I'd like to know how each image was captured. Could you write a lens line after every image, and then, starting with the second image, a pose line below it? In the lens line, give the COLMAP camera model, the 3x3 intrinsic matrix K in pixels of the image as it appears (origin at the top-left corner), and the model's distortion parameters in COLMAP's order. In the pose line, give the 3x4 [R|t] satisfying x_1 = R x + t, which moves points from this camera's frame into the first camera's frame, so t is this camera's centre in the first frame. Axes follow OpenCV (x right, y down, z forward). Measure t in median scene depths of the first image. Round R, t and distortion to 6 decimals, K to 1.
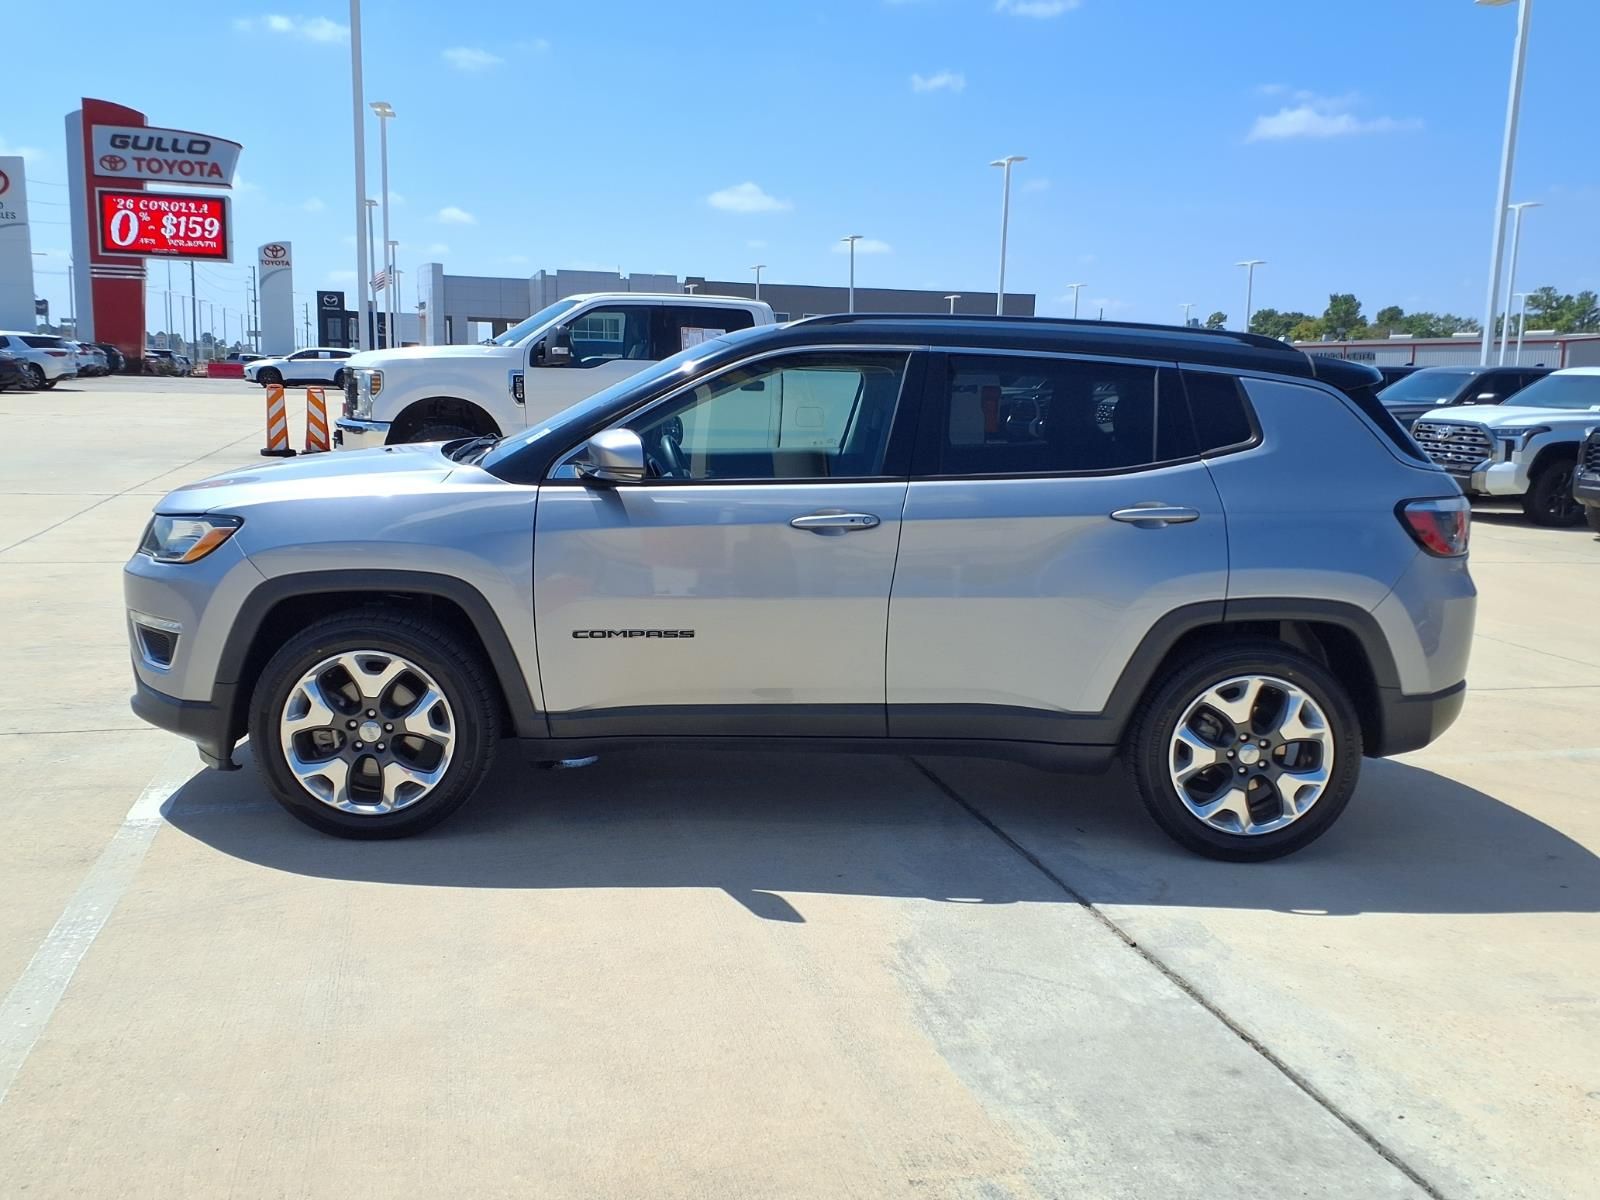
lens RADIAL K [[1407.7, 0, 800.0], [0, 1407.7, 600.0], [0, 0, 1]] dist [0.064088, -0.009704]
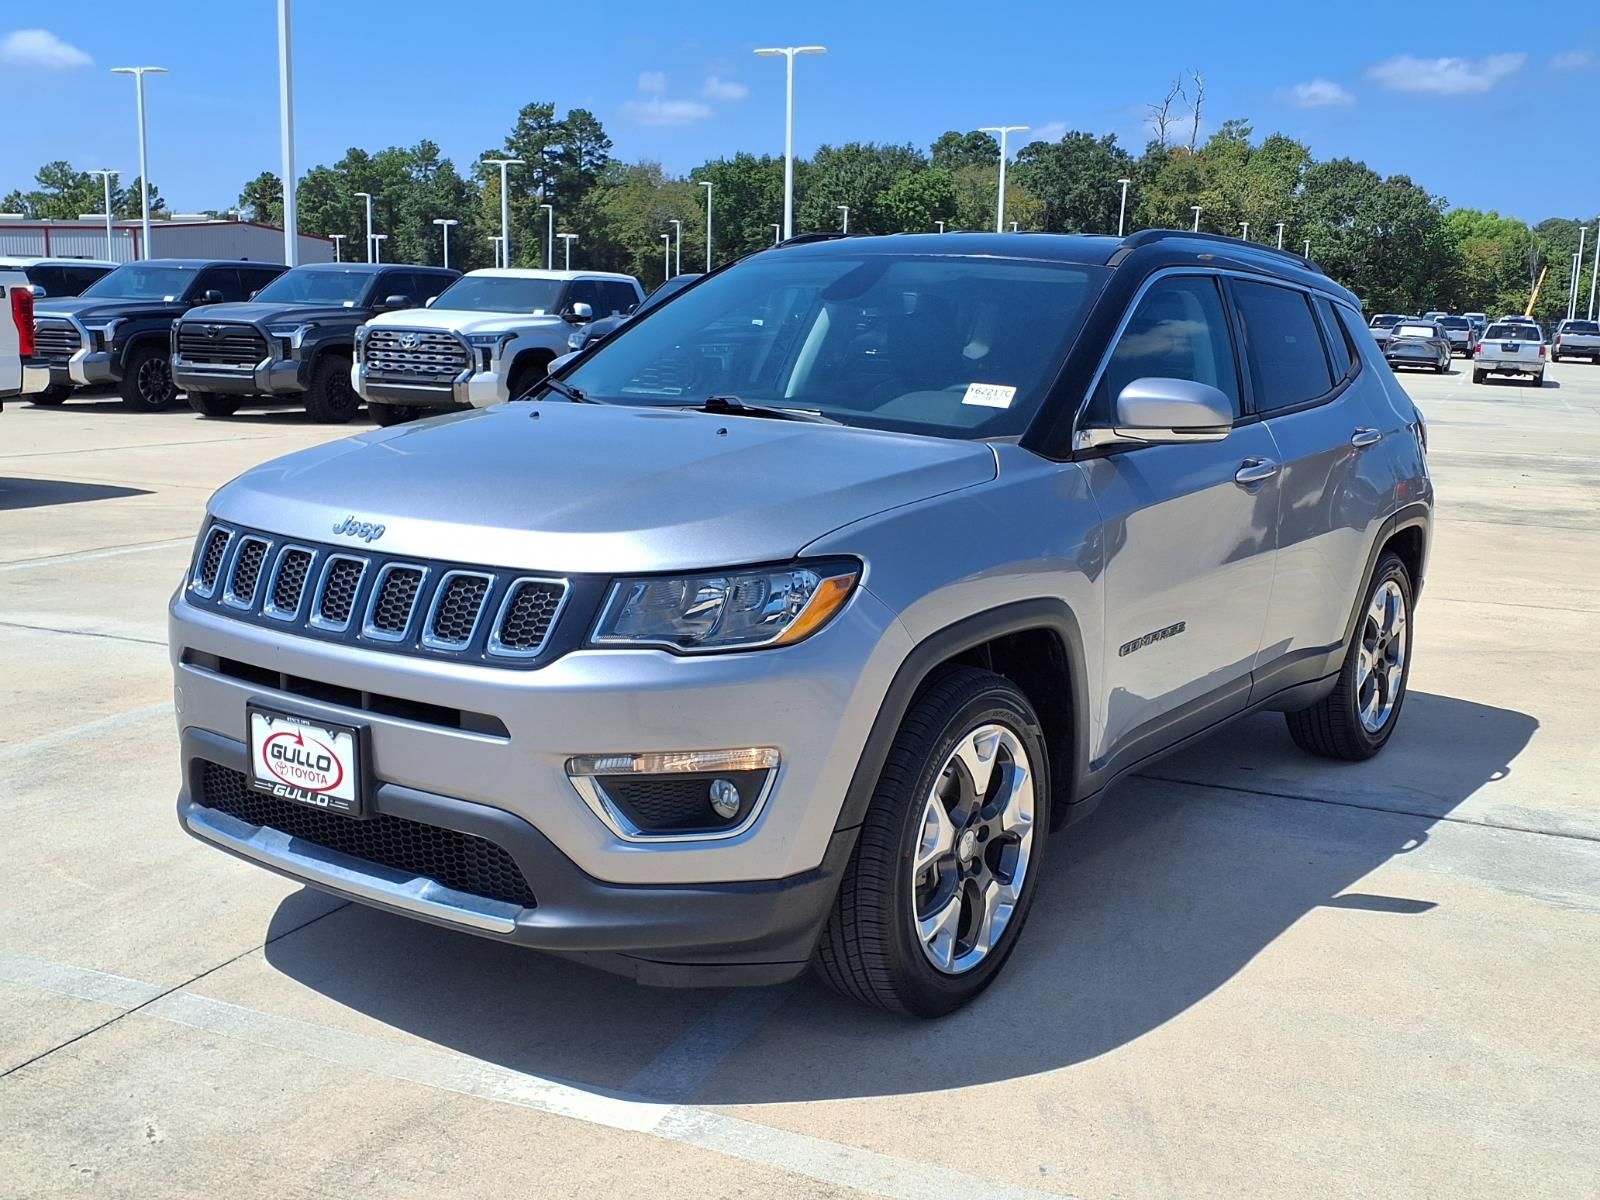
lens RADIAL K [[1710.4, 0, 817.9], [0, 1710.4, 605.8], [0, 0, 1]] dist [0.103705, -0.184260]
pose [[0.605844, -0.153852, 0.780566, -0.268264], [0.123467, 0.987419, 0.098794, -0.030592], [-0.785945, 0.036520, 0.617217, 0.151123]]
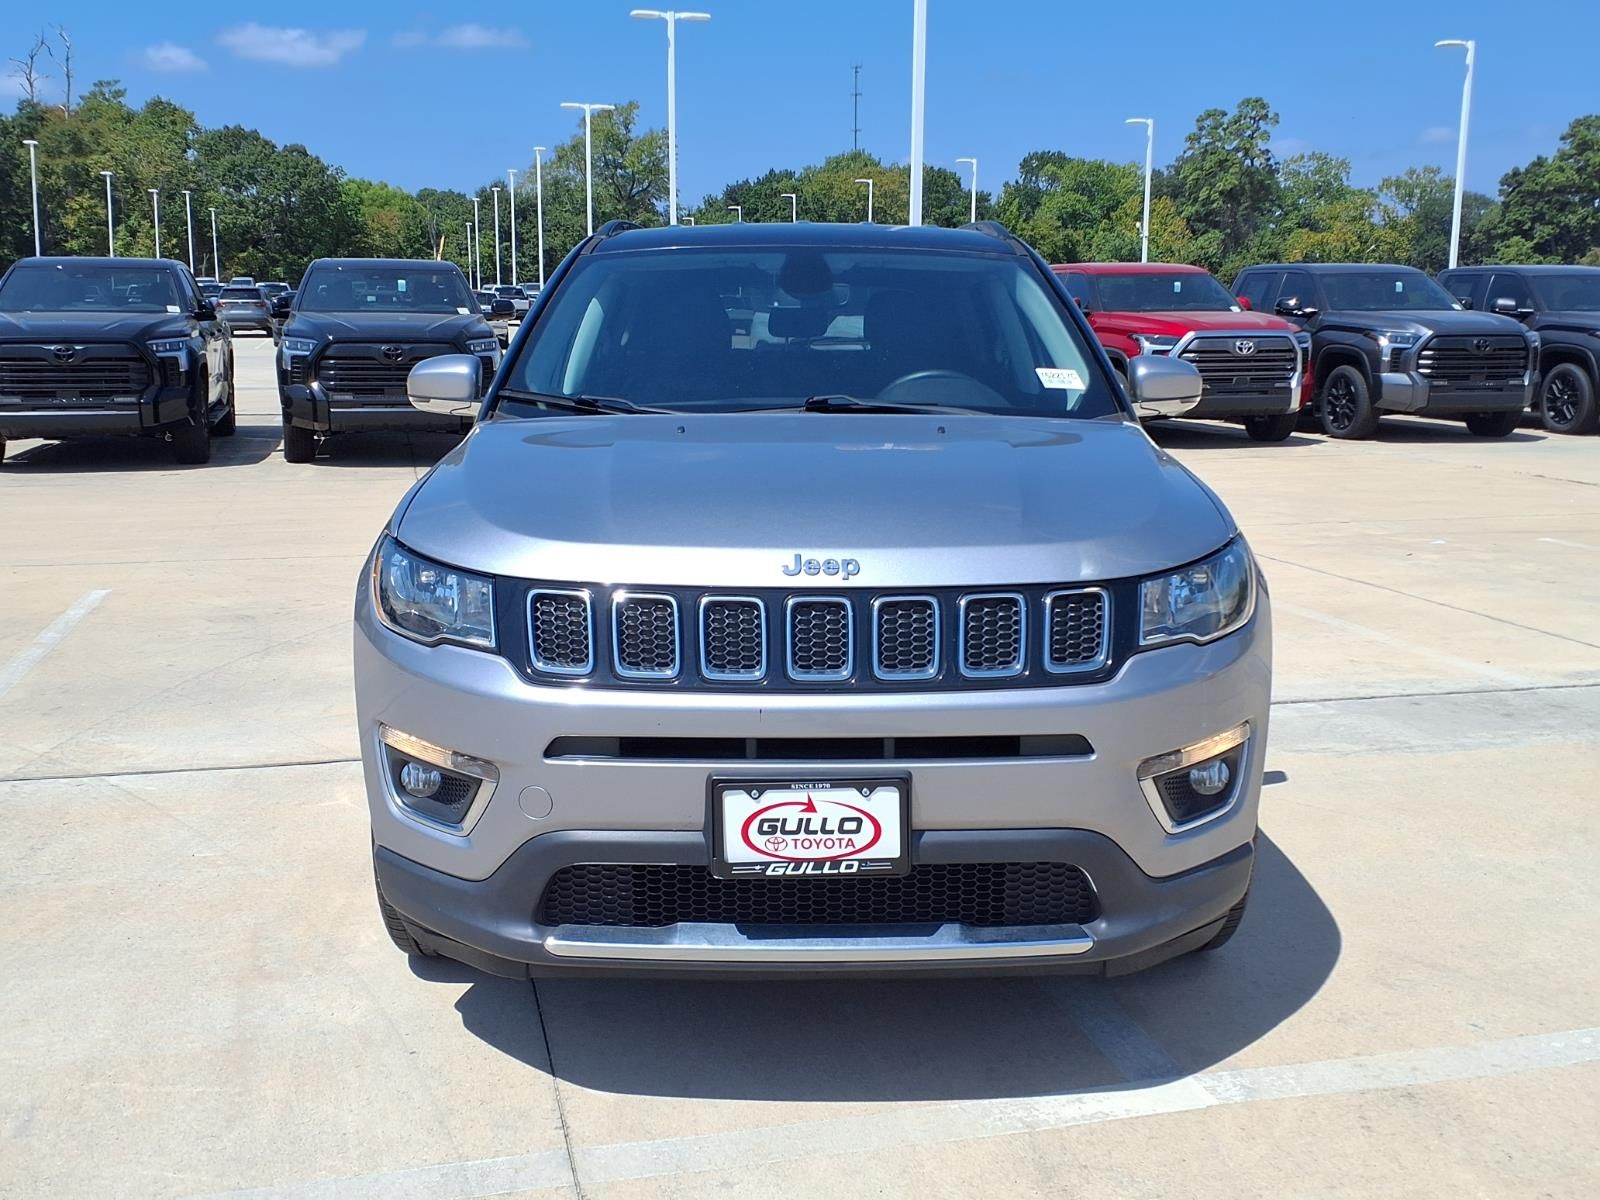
lens RADIAL K [[1706.3, 0, 796.6], [0, 1706.3, 579.6], [0, 0, 1]] dist [0.122860, -0.241629]
pose [[0.004121, -0.201111, 0.979560, -0.323269], [0.164281, 0.966395, 0.197717, -0.062781], [-0.986405, 0.160108, 0.037021, 0.322213]]
